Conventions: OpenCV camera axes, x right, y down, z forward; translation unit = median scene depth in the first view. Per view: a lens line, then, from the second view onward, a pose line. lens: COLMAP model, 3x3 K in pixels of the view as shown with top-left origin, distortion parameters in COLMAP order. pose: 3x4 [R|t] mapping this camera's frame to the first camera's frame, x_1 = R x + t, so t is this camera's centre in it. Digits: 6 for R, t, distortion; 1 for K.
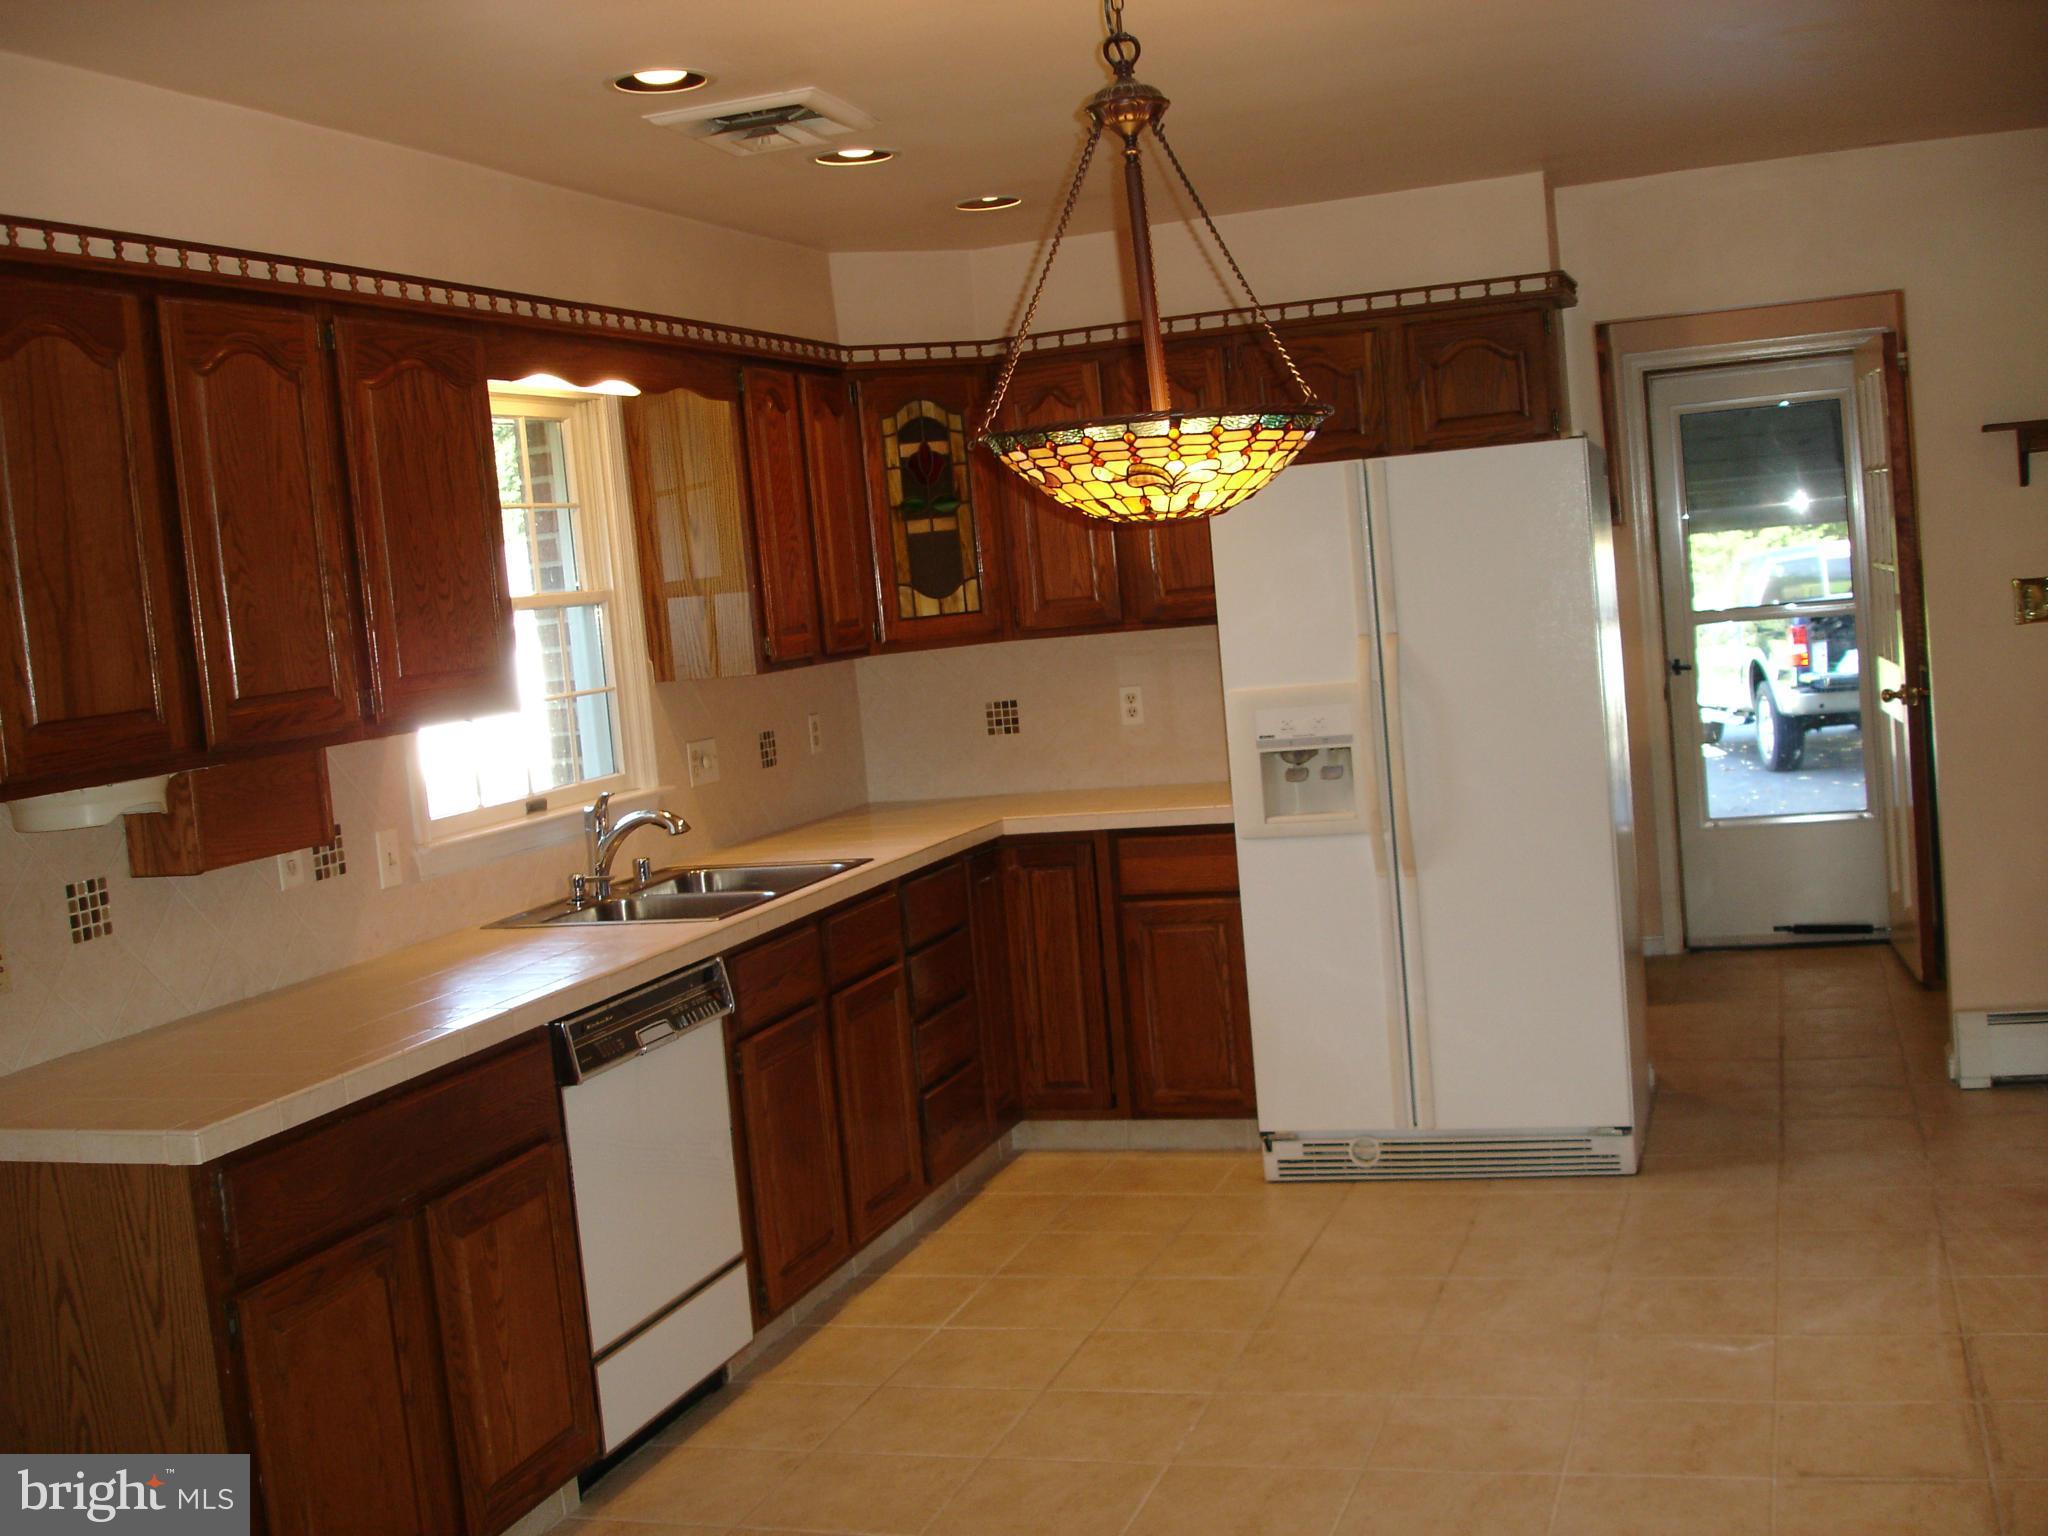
lens RADIAL K [[2484.7, 0, 967.6], [0, 2484.7, 773.3], [0, 0, 1]] dist [-0.110820, 0.016705]
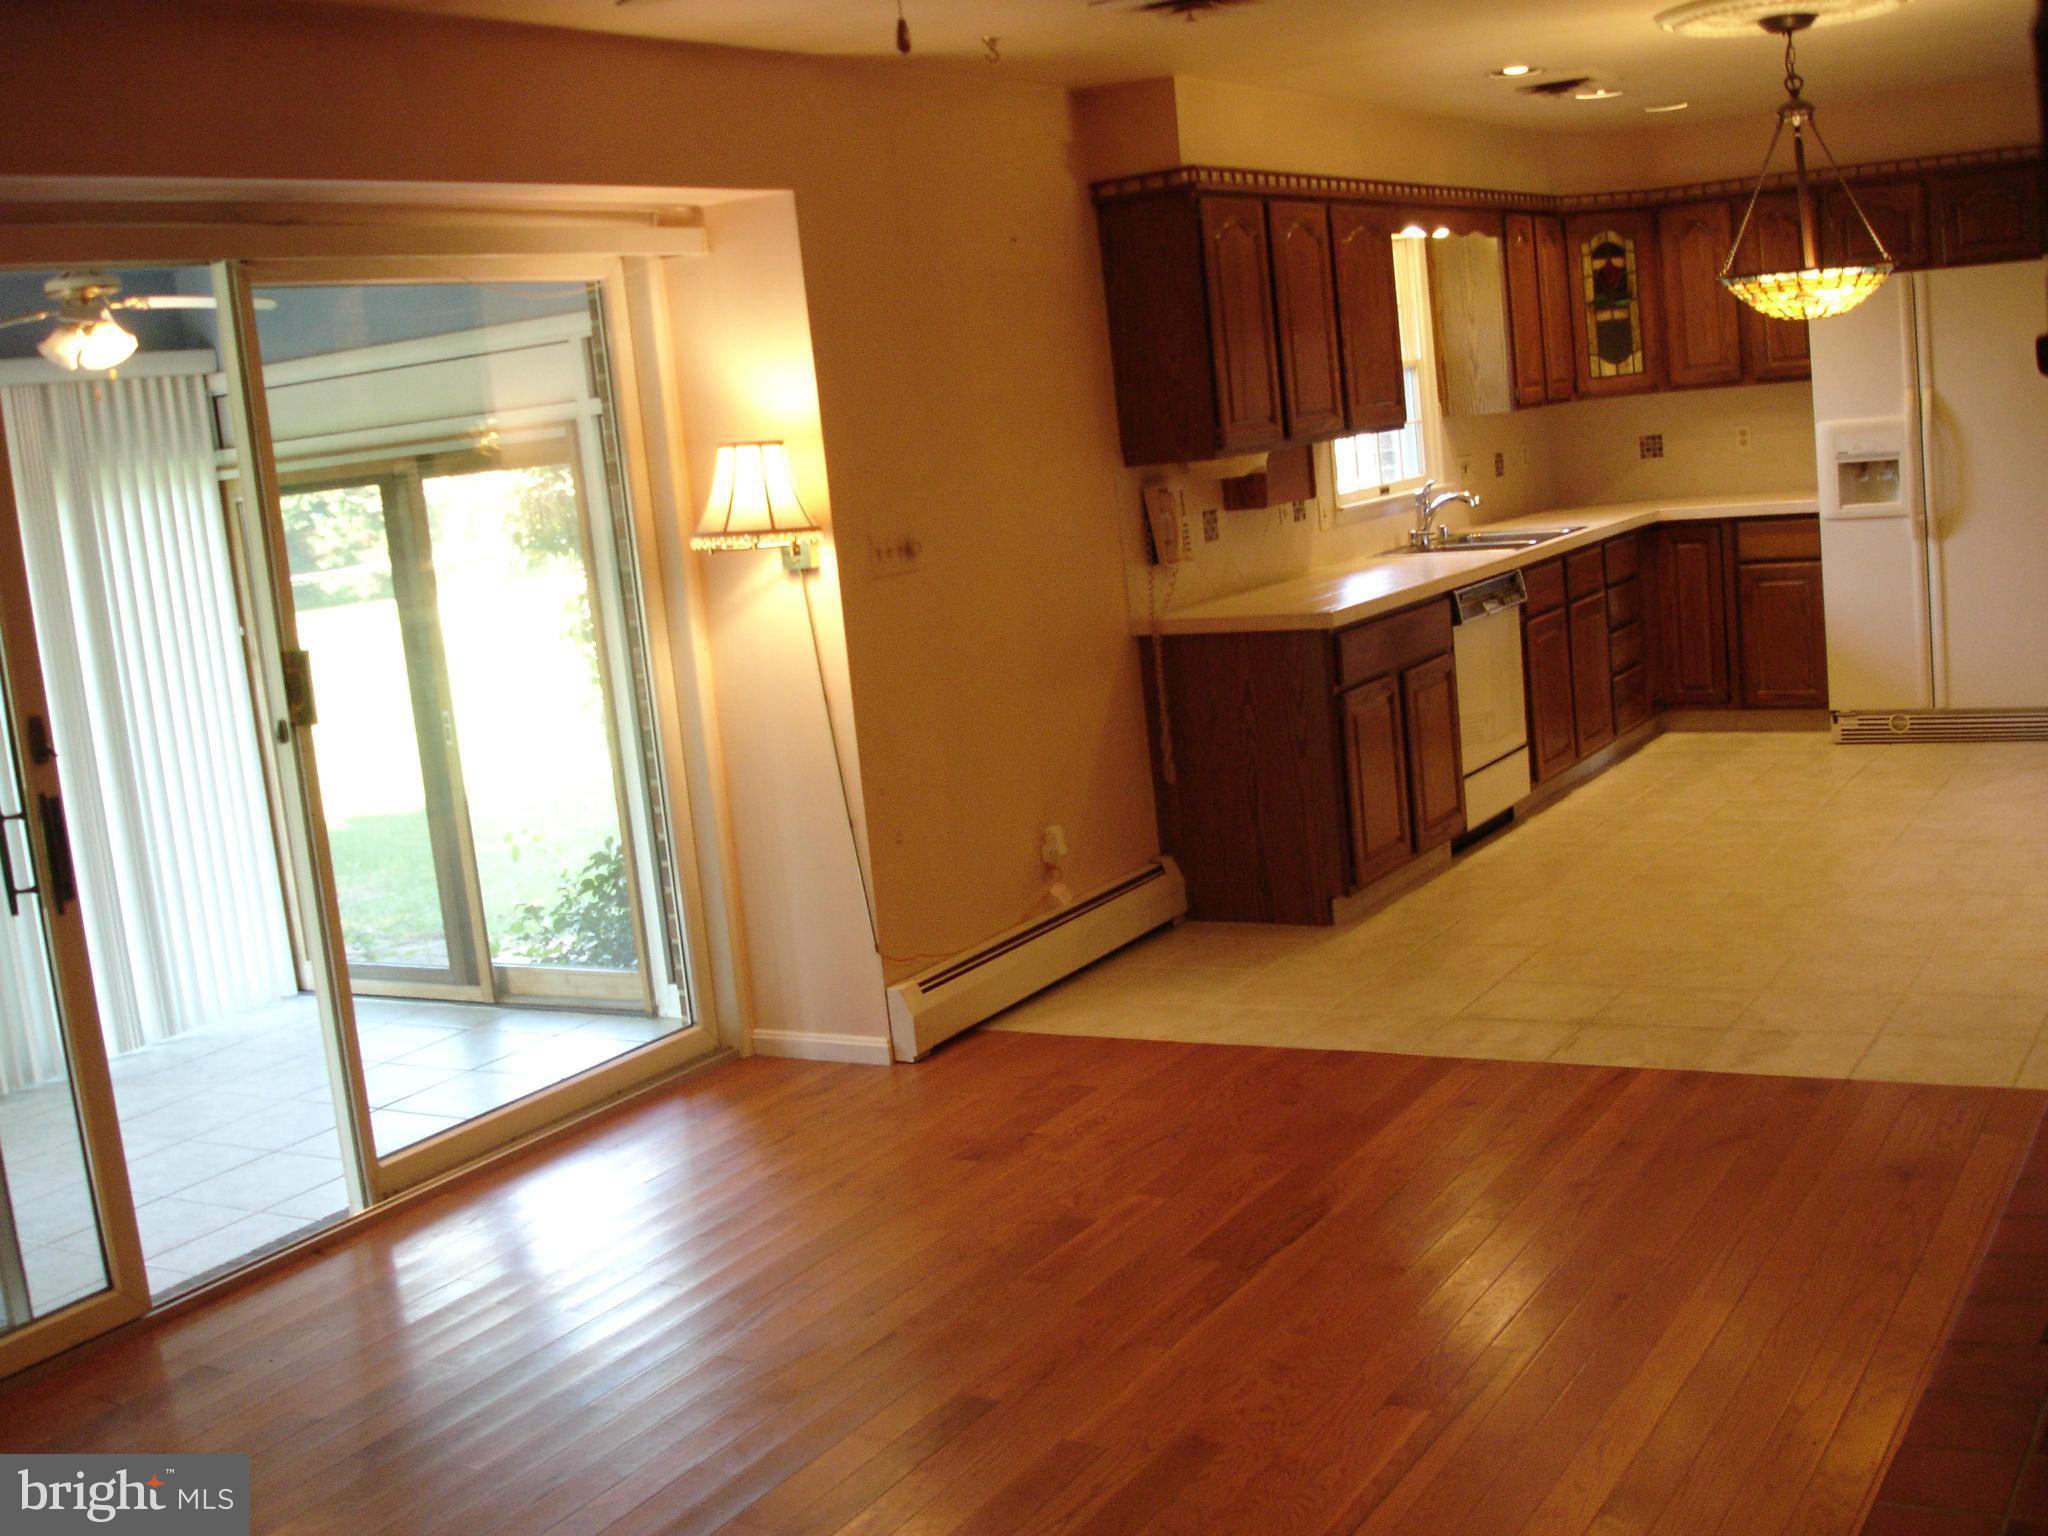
lens RADIAL K [[2344.7, 0, 1020.1], [0, 2344.7, 744.3], [0, 0, 1]] dist [-0.021650, -0.269583]
pose [[0.979443, 0.023340, -0.200366, -0.096315], [-0.006224, 0.996307, 0.085633, 0.050269], [0.201625, -0.082625, 0.975972, -0.589982]]
